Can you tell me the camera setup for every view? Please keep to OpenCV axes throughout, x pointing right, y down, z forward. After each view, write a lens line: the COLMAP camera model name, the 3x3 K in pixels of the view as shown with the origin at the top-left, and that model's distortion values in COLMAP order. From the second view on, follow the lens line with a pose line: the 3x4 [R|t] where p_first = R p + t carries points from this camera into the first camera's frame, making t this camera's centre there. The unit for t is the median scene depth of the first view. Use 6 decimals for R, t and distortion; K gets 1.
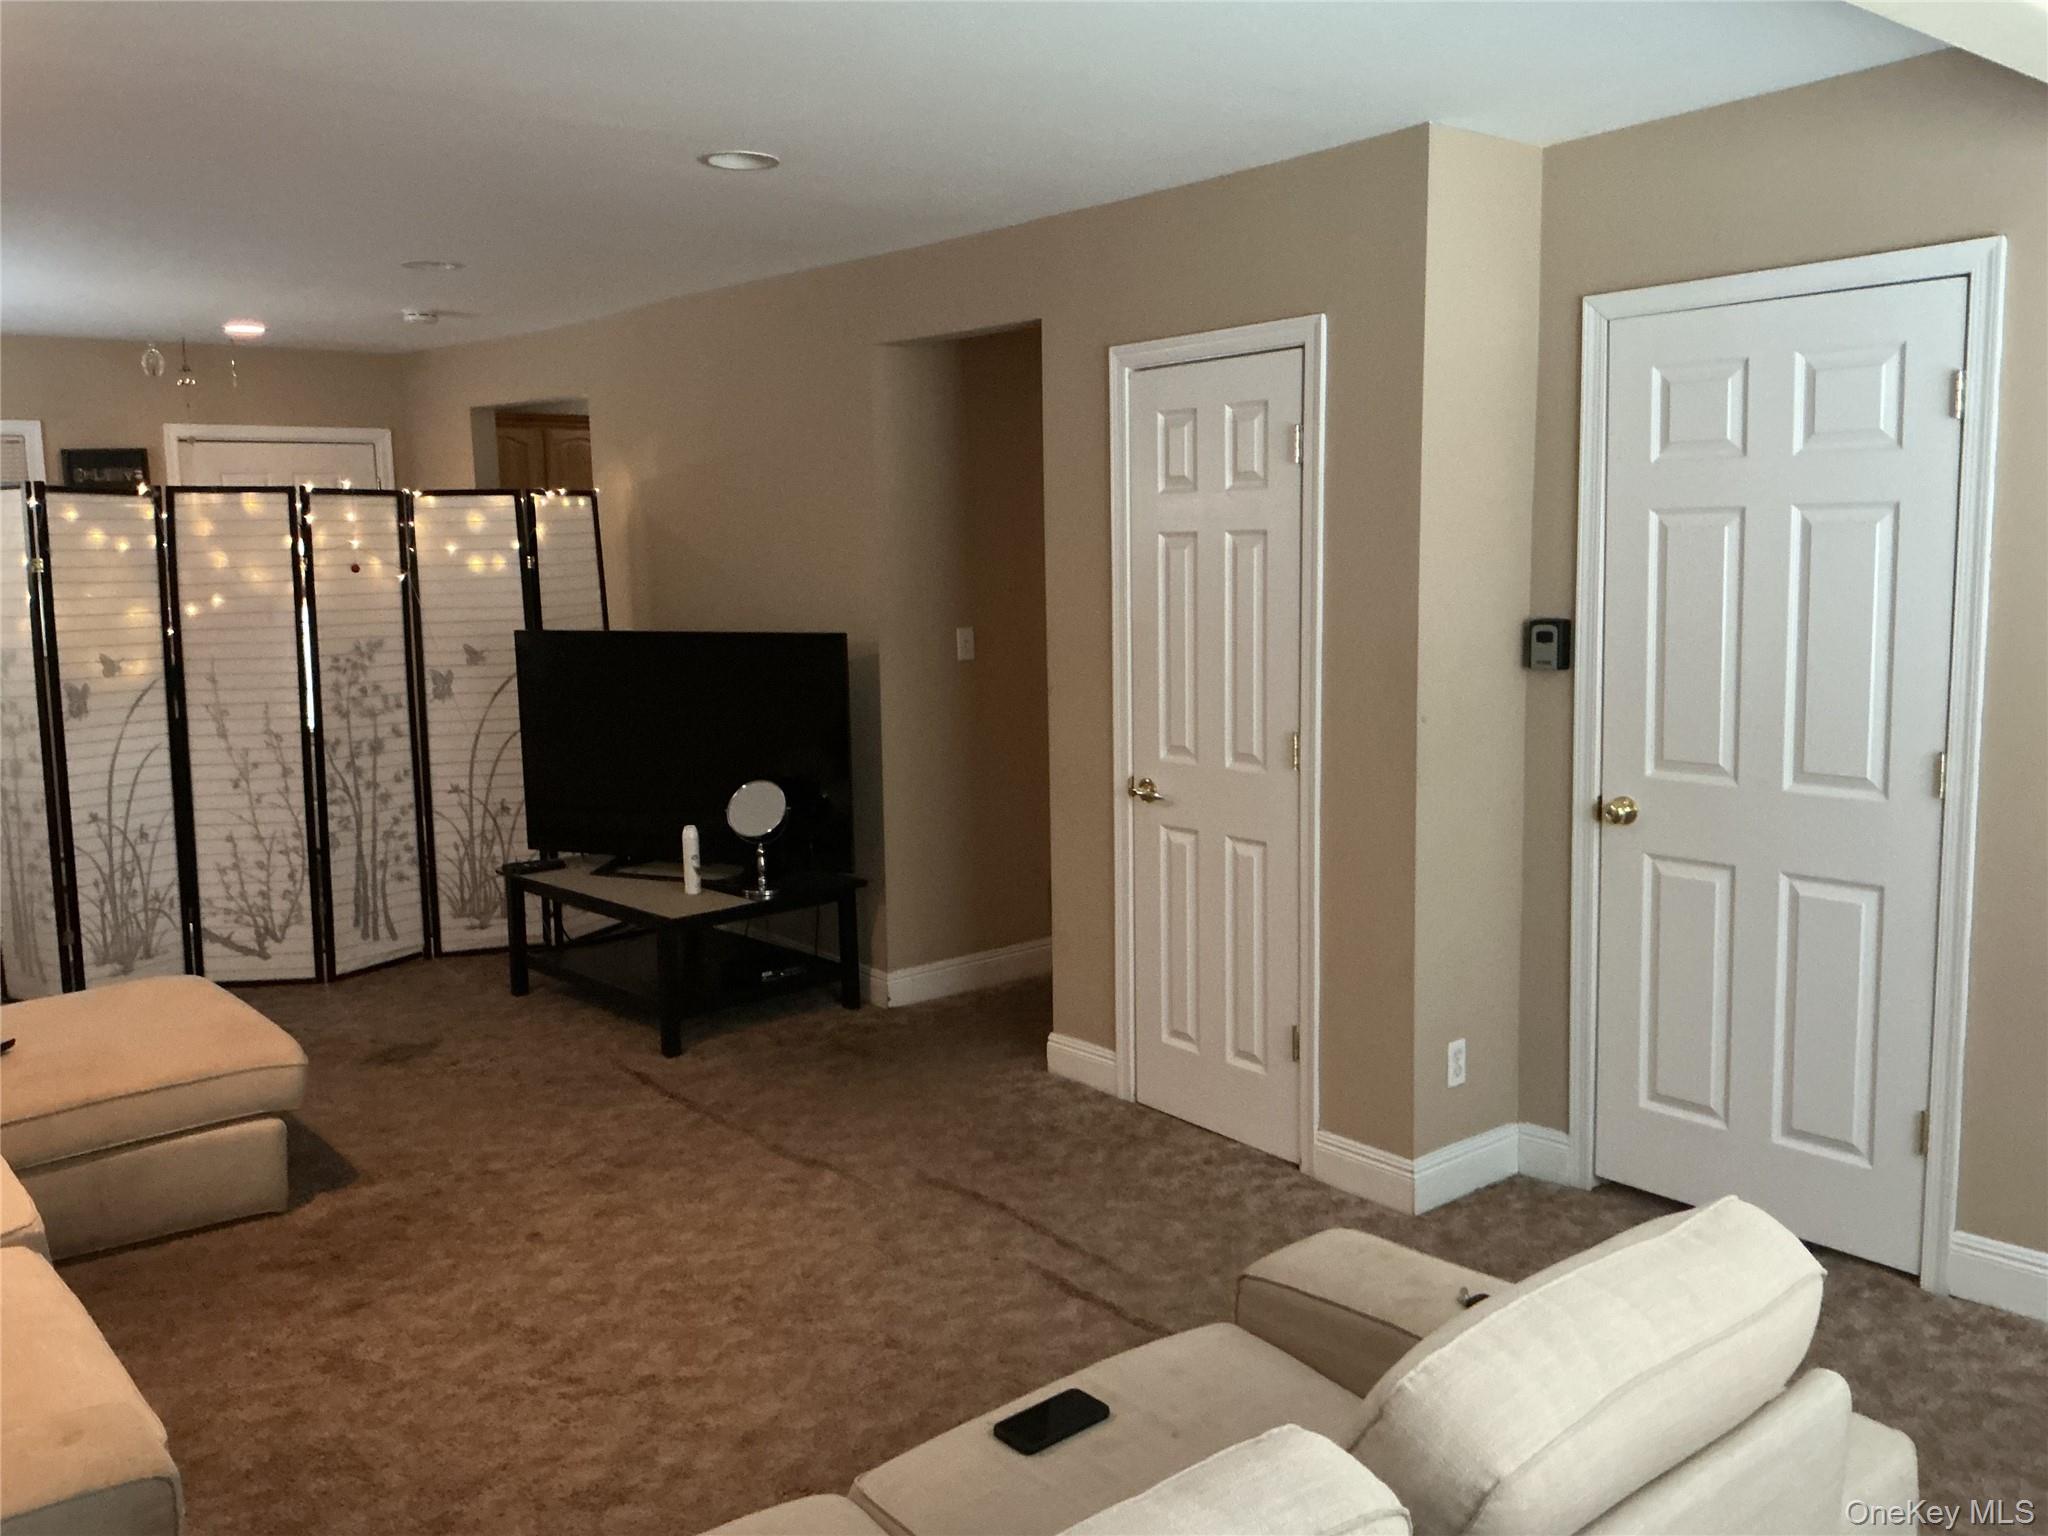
lens RADIAL K [[1672.6, 0, 1024.0], [0, 1672.6, 768.0], [0, 0, 1]] dist [0.002079, -0.008952]
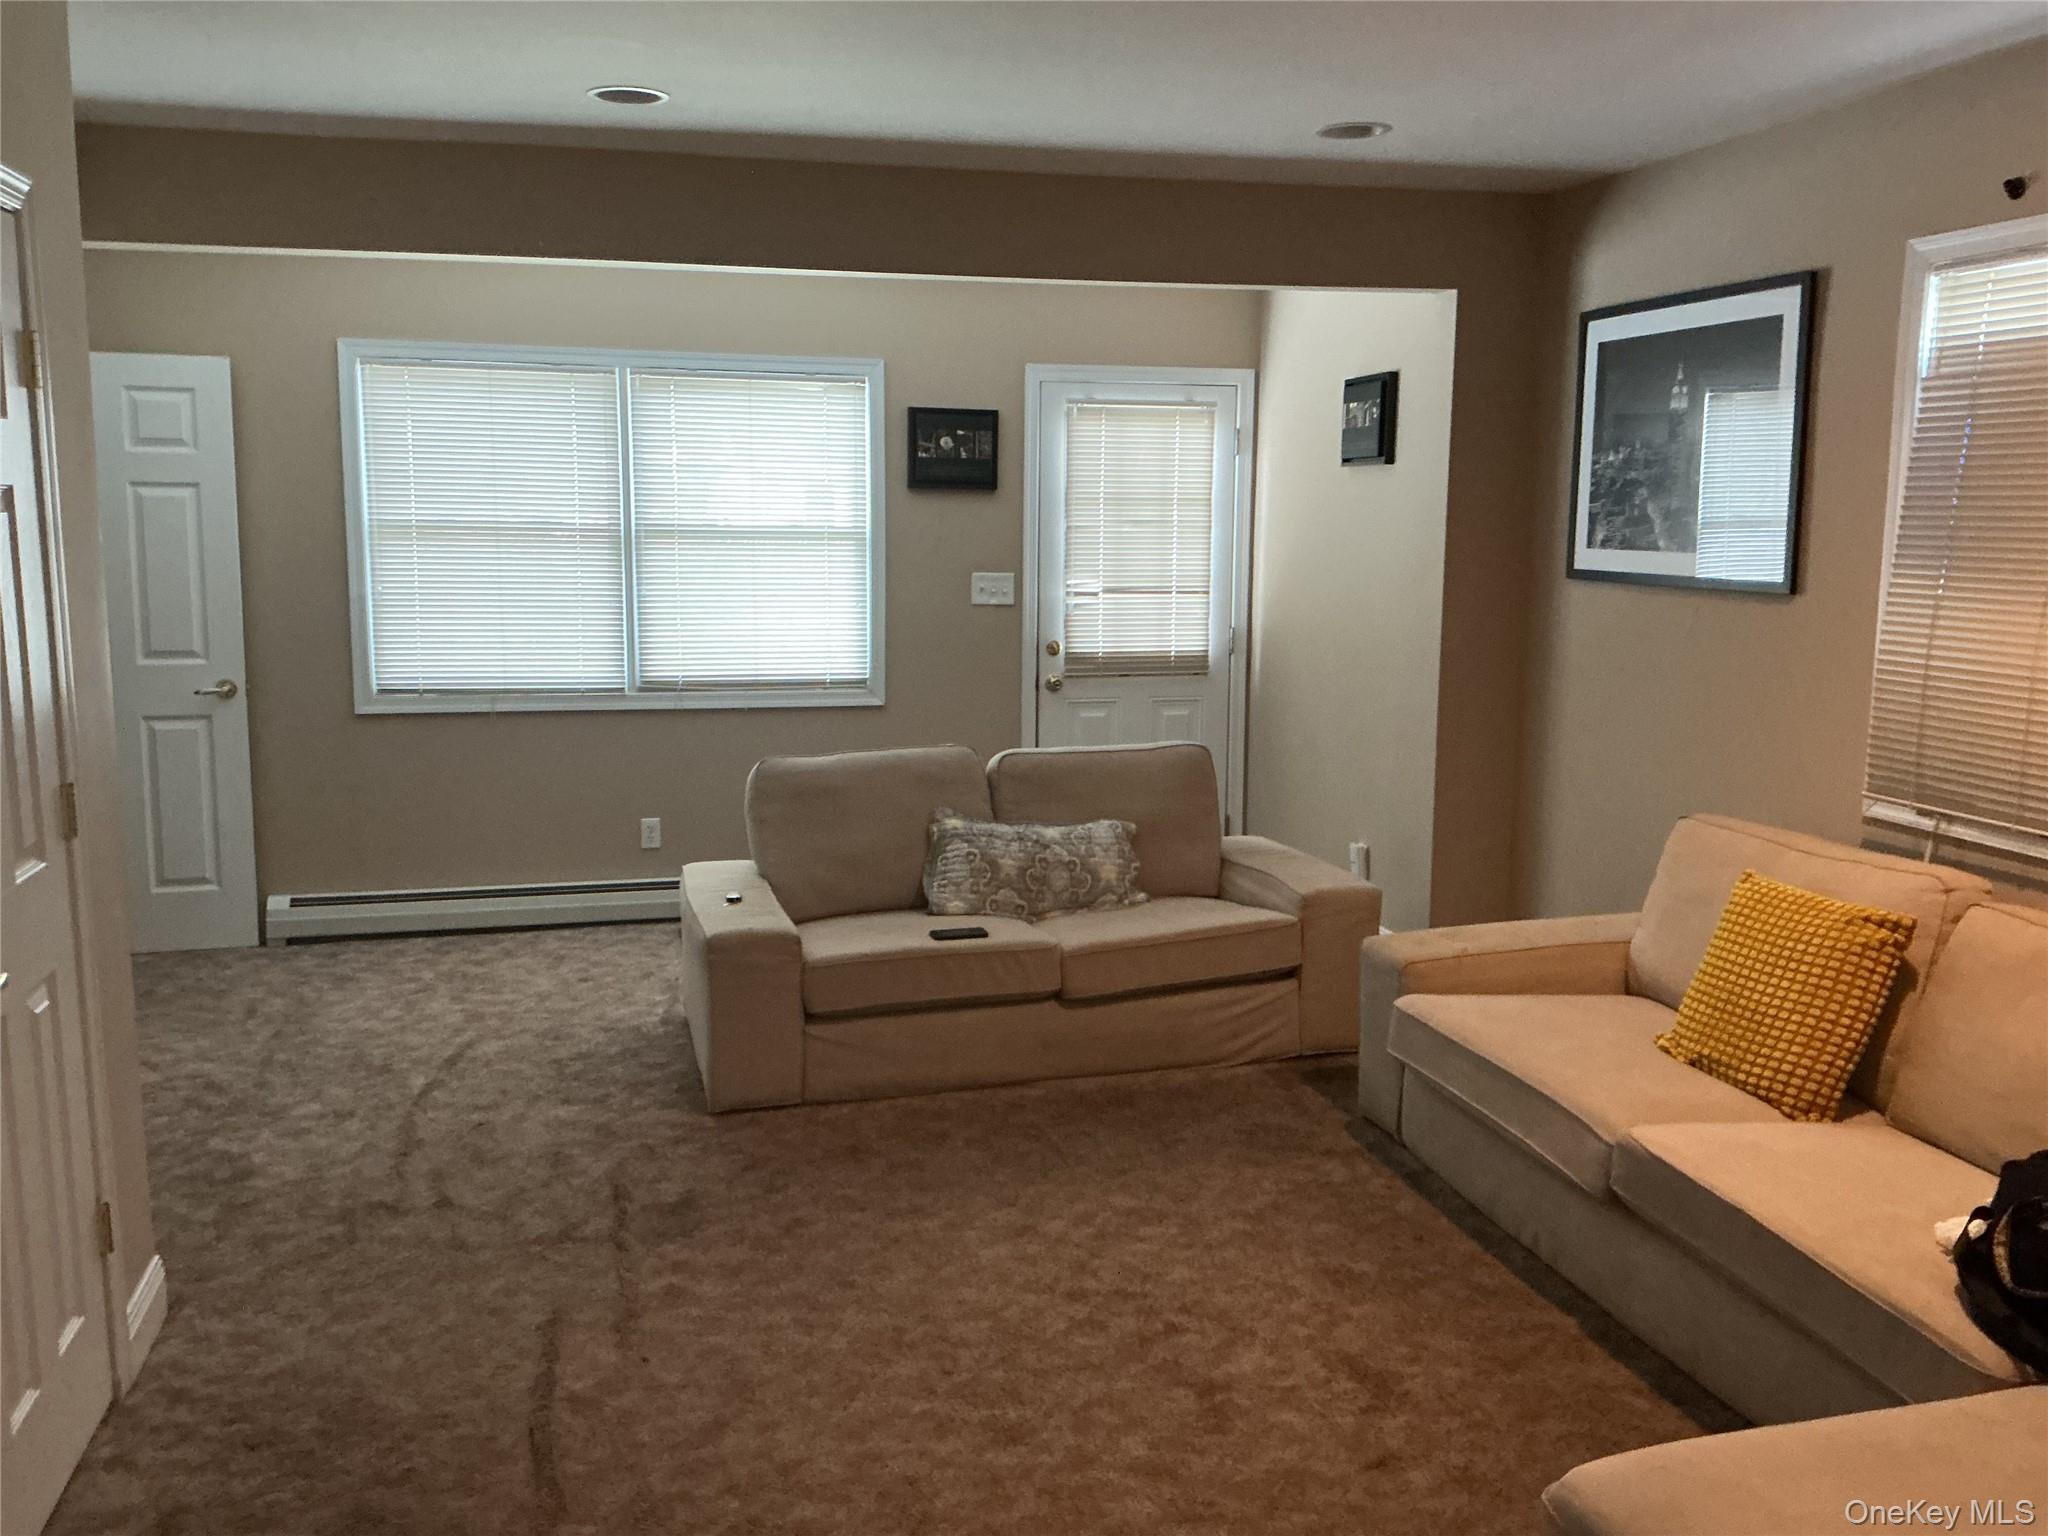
lens RADIAL K [[1672.6, 0, 1024.0], [0, 1672.6, 768.0], [0, 0, 1]] dist [0.002079, -0.008952]
pose [[-0.909657, -0.050288, 0.412305, -0.588035], [0.066830, 0.961991, 0.264777, -0.227345], [-0.409949, 0.268411, -0.871721, 1.773427]]
